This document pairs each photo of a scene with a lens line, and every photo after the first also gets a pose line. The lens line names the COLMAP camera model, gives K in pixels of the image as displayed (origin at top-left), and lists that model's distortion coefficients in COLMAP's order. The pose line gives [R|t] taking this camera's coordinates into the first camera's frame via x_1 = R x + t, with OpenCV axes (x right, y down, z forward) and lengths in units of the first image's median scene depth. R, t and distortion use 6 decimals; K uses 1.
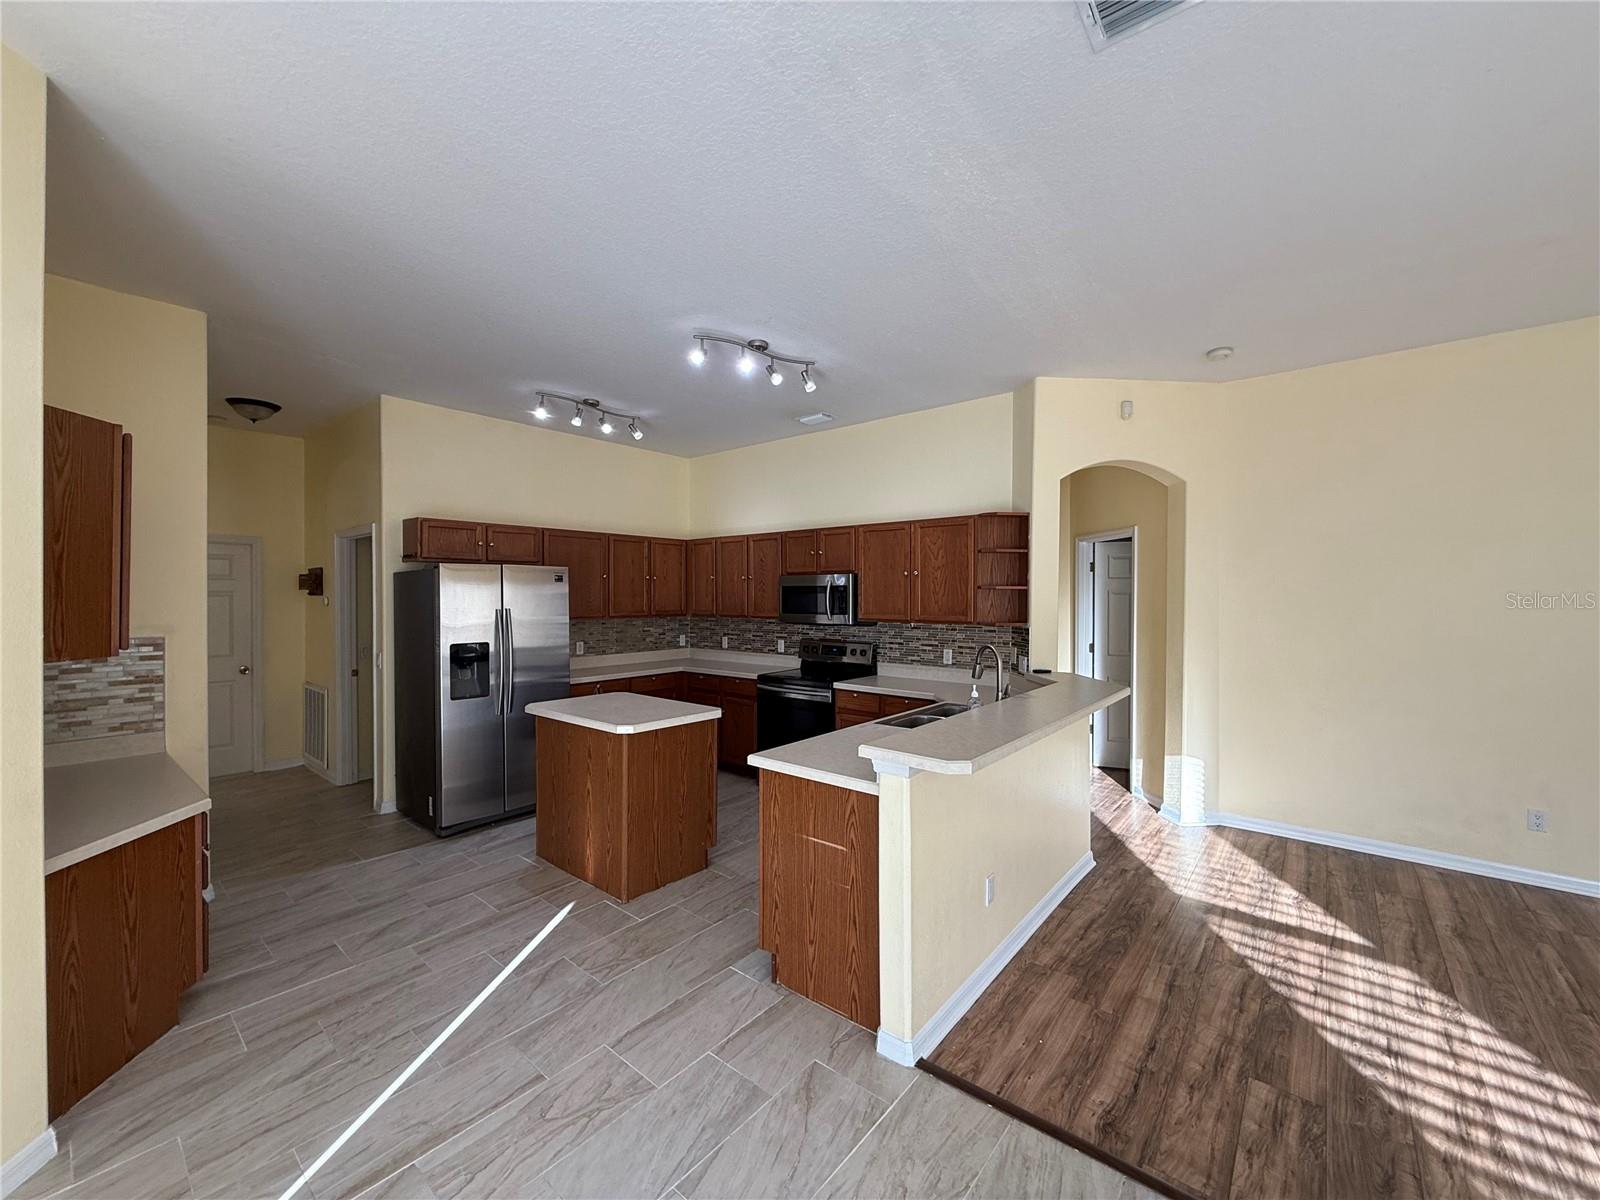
lens RADIAL K [[635.7, 0, 797.7], [0, 635.7, 597.9], [0, 0, 1]] dist [-0.000798, -0.000253]
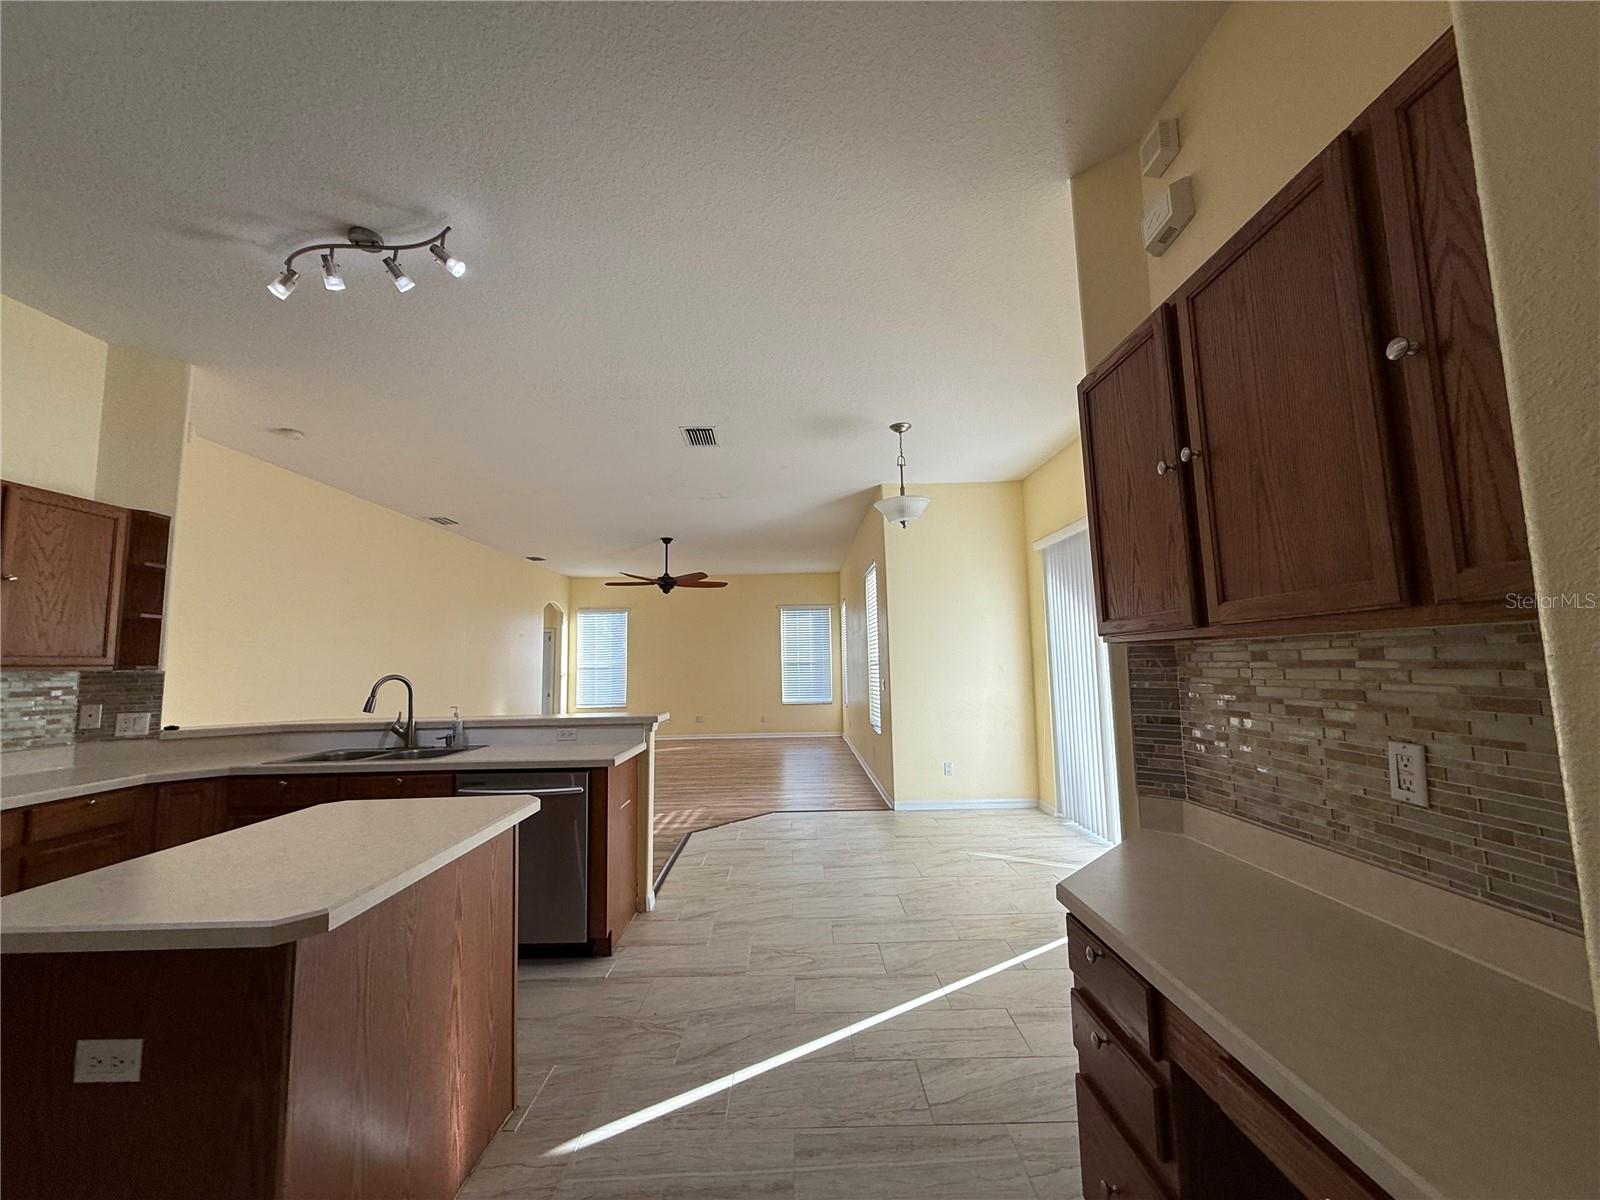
lens RADIAL K [[635.7, 0, 796.2], [0, 635.7, 594.0], [0, 0, 1]] dist [-0.000798, -0.000253]
pose [[-0.639287, 0.096177, 0.762930, -1.191808], [0.024465, 0.994189, -0.104829, 0.086361], [-0.768579, -0.048351, -0.637926, 1.513151]]
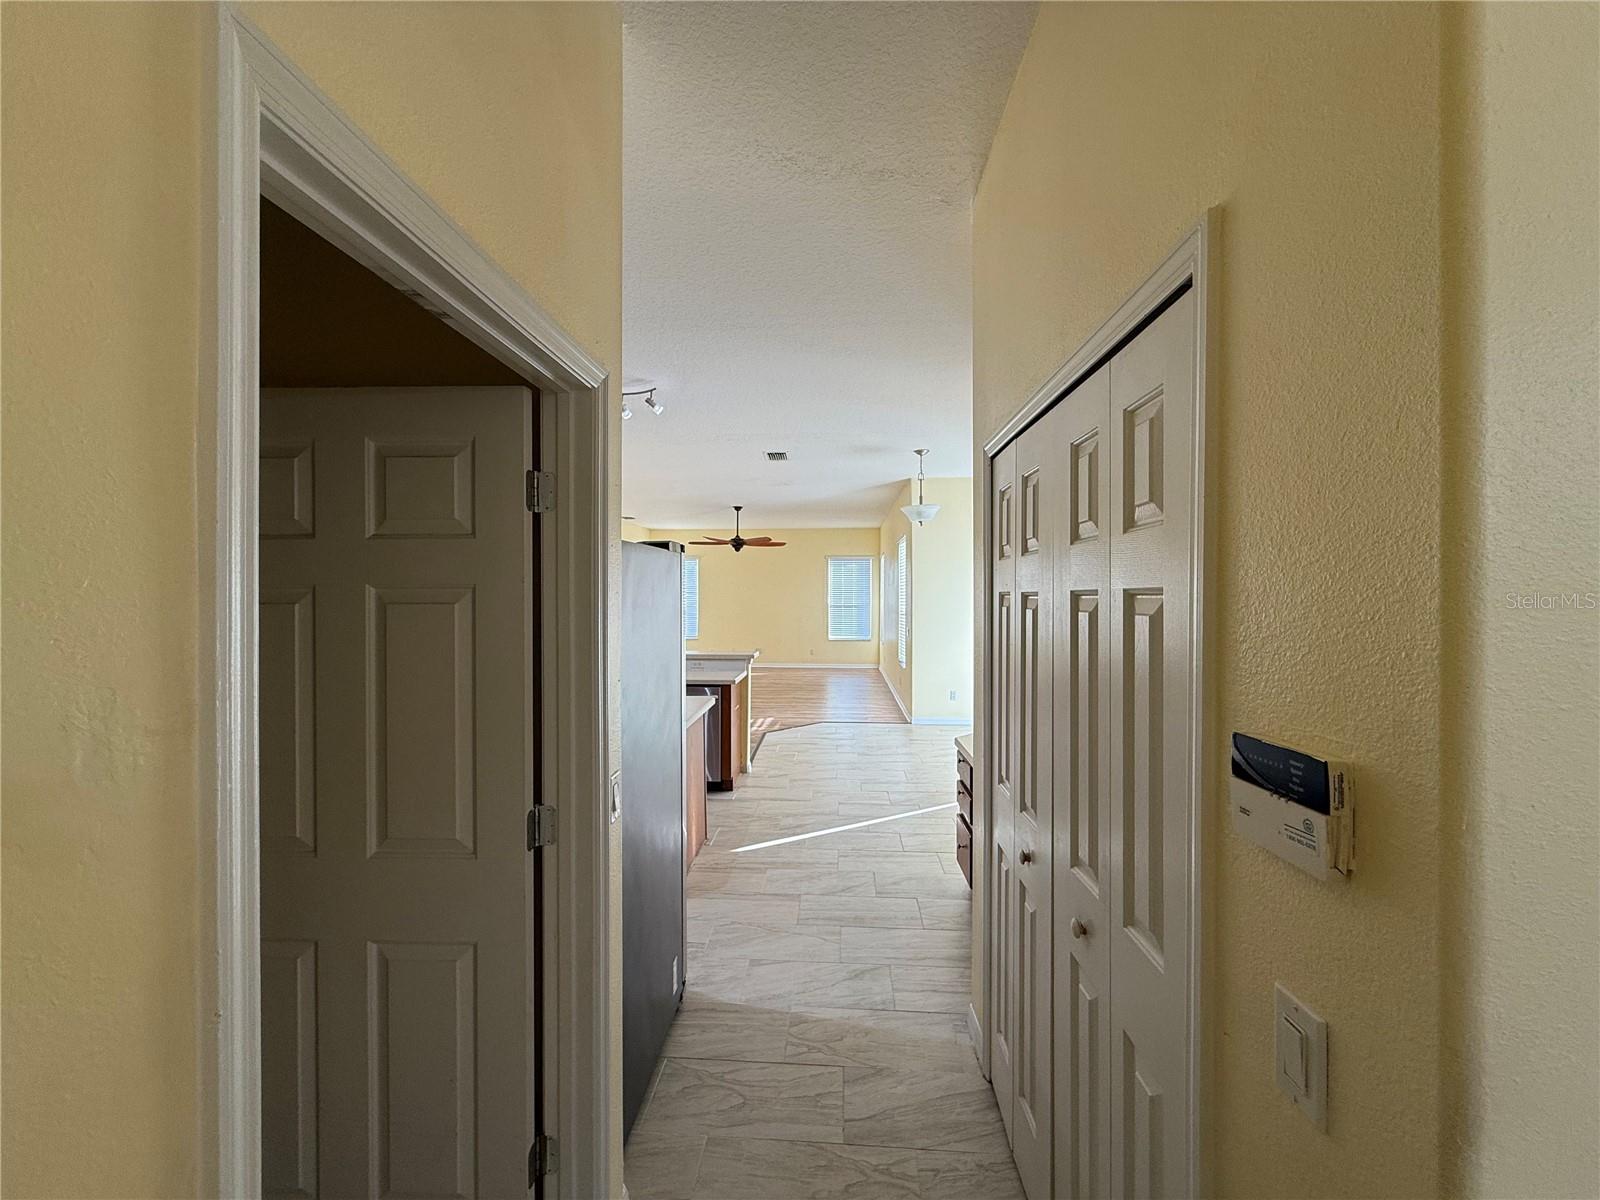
lens RADIAL K [[635.7, 0, 795.7], [0, 635.7, 597.8], [0, 0, 1]] dist [-0.000798, -0.000253]
pose [[-0.585020, -0.005331, 0.811001, -1.771563], [0.004159, 0.999946, 0.009573, -0.016797], [-0.811008, 0.008973, -0.584966, 2.008651]]
